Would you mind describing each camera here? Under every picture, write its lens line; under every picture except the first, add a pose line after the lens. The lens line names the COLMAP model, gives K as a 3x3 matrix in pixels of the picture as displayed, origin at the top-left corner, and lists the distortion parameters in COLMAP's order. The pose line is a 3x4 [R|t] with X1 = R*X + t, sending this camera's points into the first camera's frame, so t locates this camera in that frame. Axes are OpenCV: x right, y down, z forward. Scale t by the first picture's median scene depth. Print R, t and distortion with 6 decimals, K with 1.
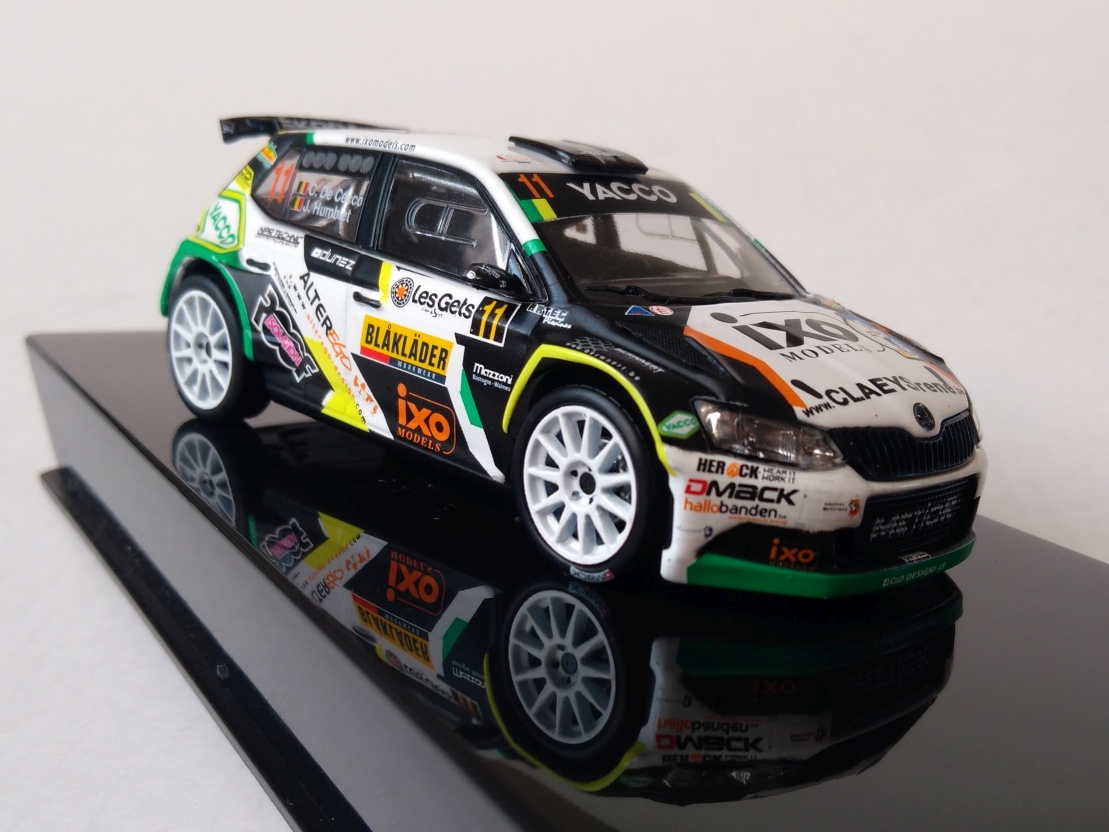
lens RADIAL K [[1203.3, 0, 554.5], [0, 1203.3, 416.0], [0, 0, 1]] dist [0.266261, -0.790326]
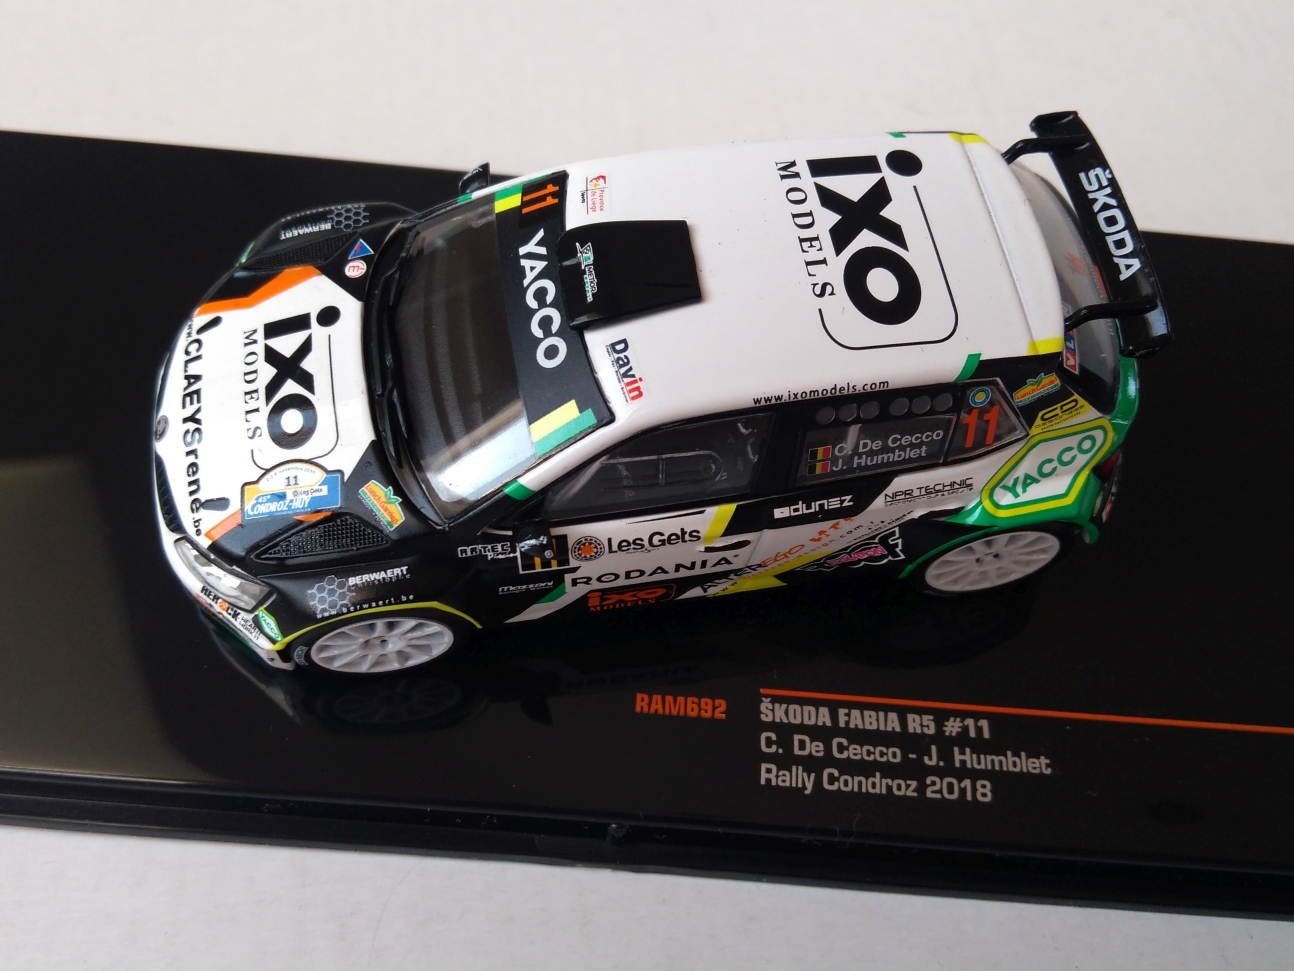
lens RADIAL K [[1404.0, 0, 647.0], [0, 1404.0, 485.5], [0, 0, 1]] dist [0.266261, -0.790326]
pose [[-0.543554, 0.672417, -0.502399, 0.771592], [-0.305535, 0.398978, 0.864561, -1.286087], [0.781791, 0.623436, -0.011419, 1.420331]]
